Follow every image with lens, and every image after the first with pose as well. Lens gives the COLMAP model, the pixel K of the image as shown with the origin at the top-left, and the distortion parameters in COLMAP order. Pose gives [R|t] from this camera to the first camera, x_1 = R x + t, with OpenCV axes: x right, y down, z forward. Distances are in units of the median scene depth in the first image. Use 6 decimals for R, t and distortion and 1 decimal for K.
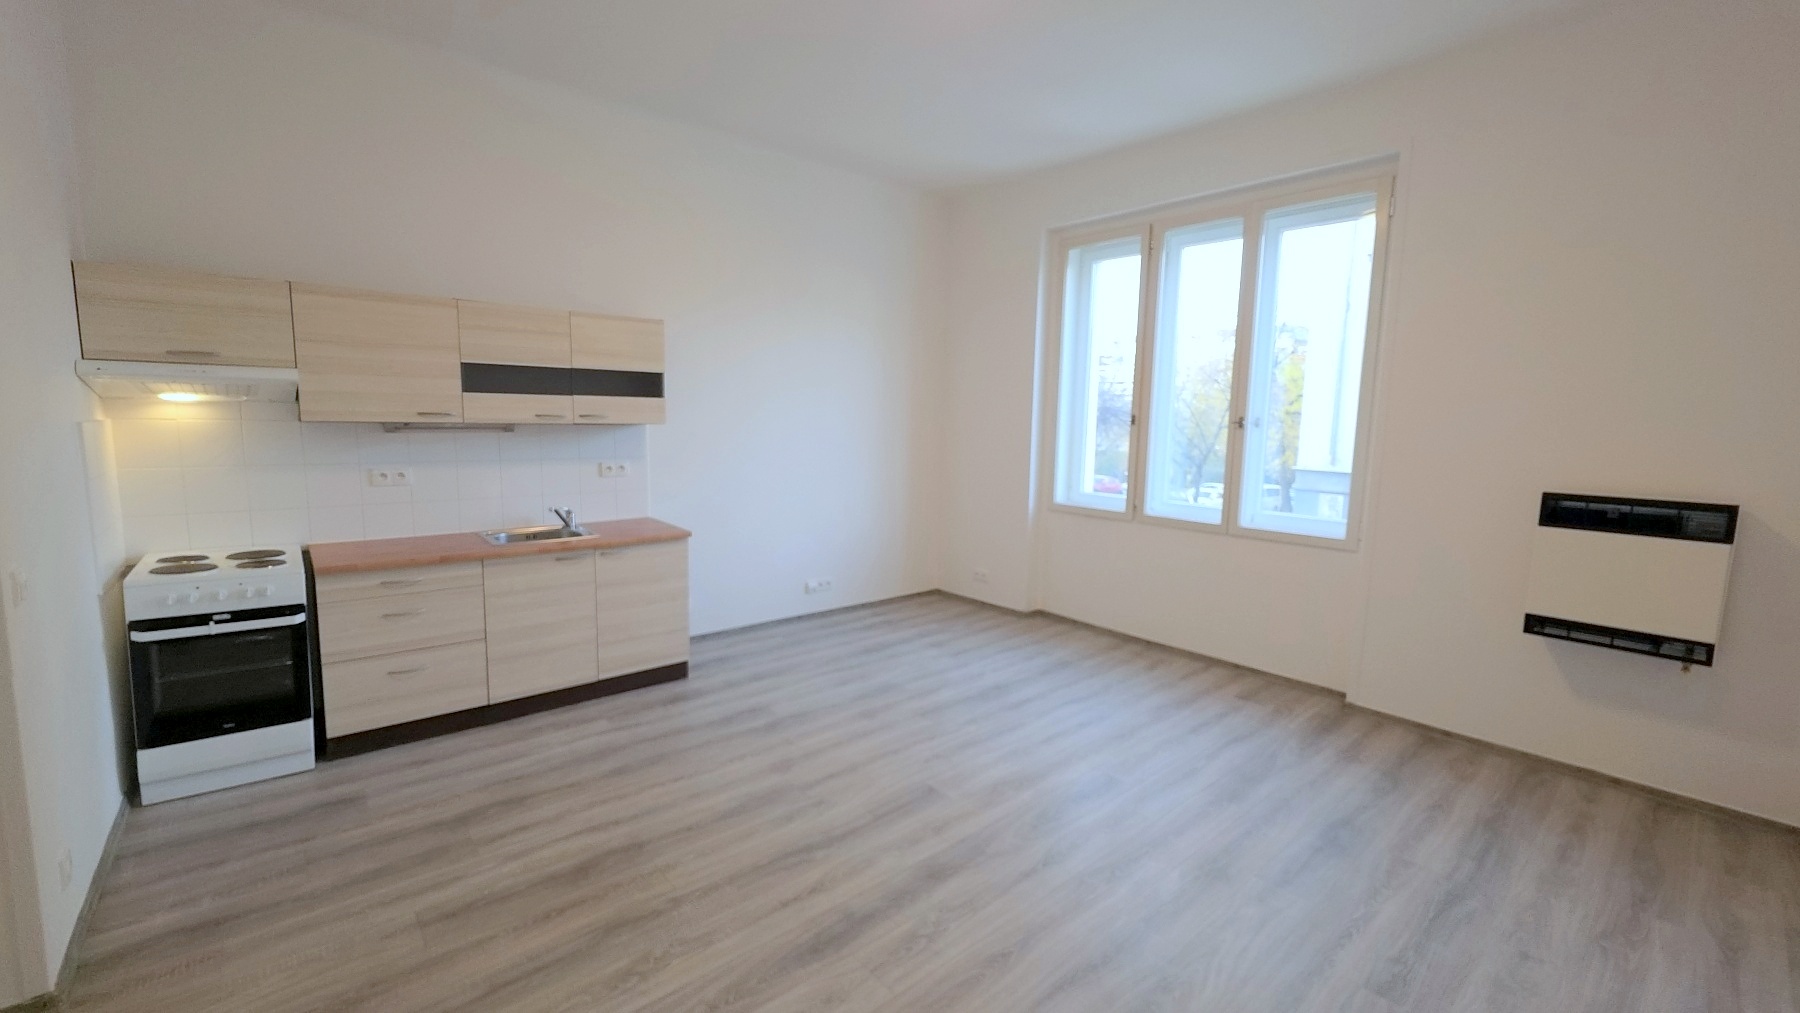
lens RADIAL K [[723.0, 0, 892.7], [0, 723.0, 503.9], [0, 0, 1]] dist [0.003401, -0.000093]
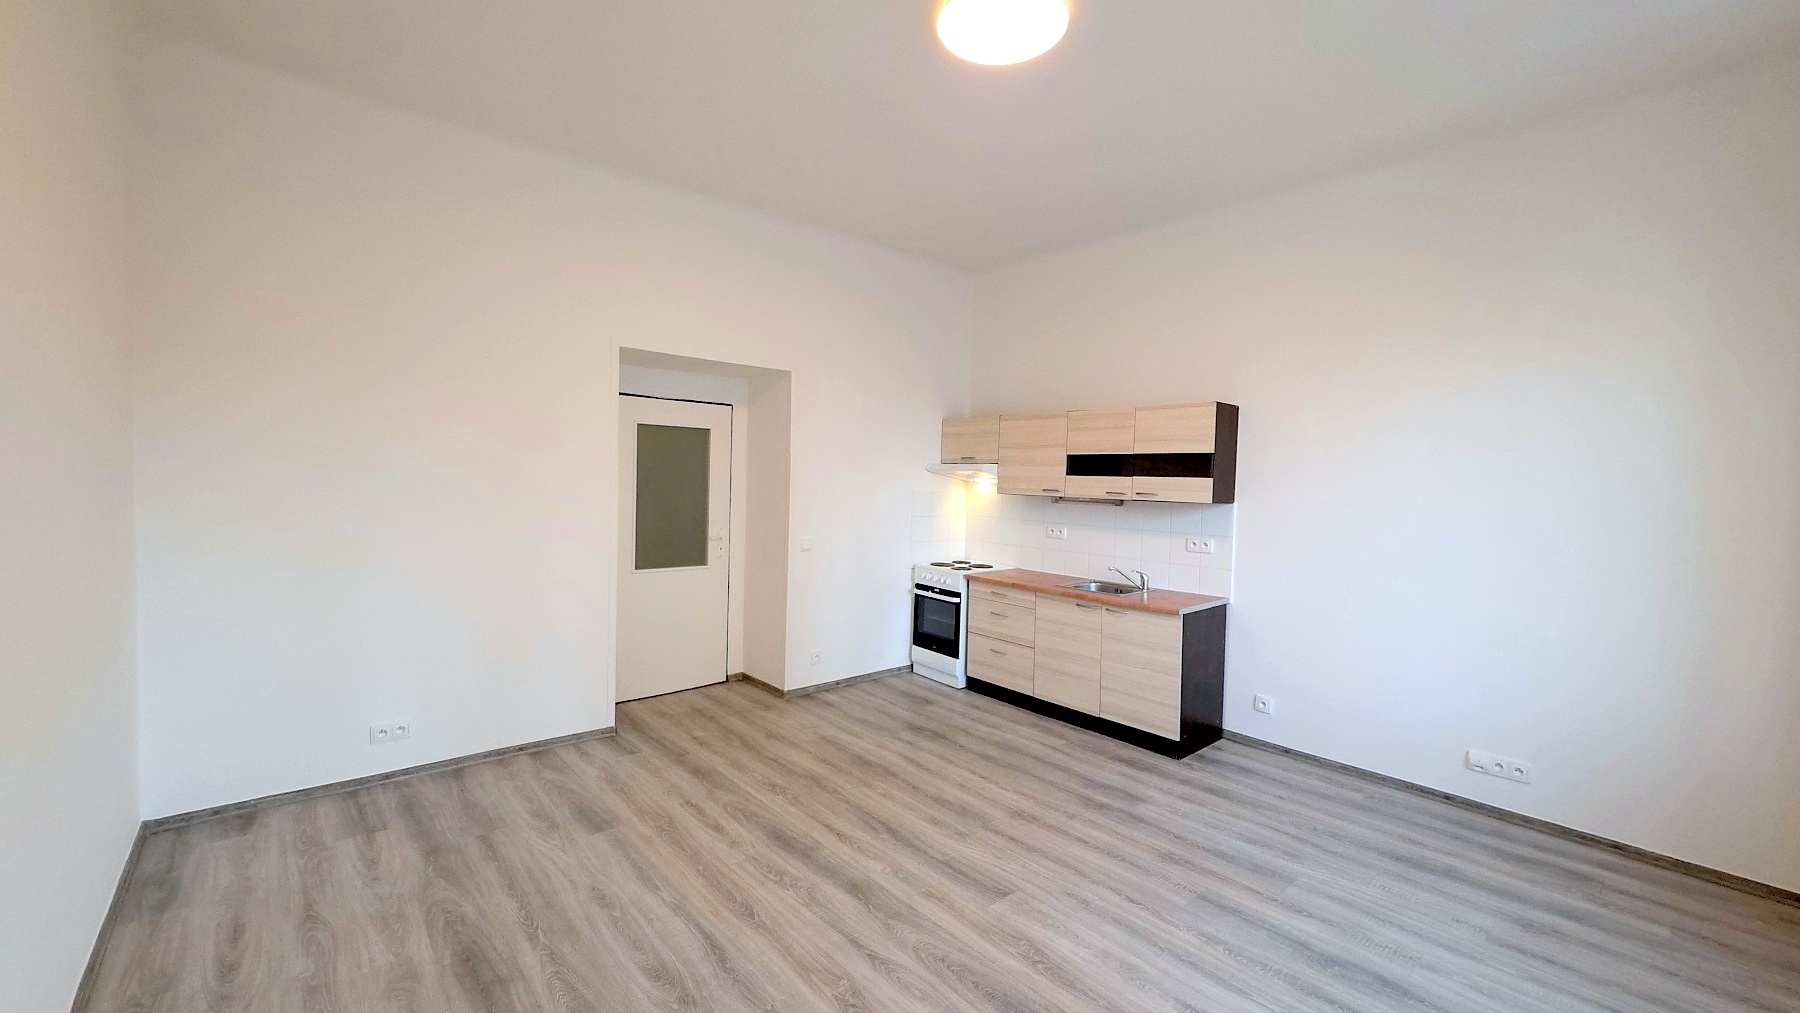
lens RADIAL K [[723.0, 0, 903.1], [0, 723.0, 508.3], [0, 0, 1]] dist [0.003401, -0.000093]
pose [[0.005752, 0.022558, -0.999729, 0.837329], [-0.149138, 0.988584, 0.021449, -0.075126], [0.988800, 0.148974, 0.009050, 0.697572]]
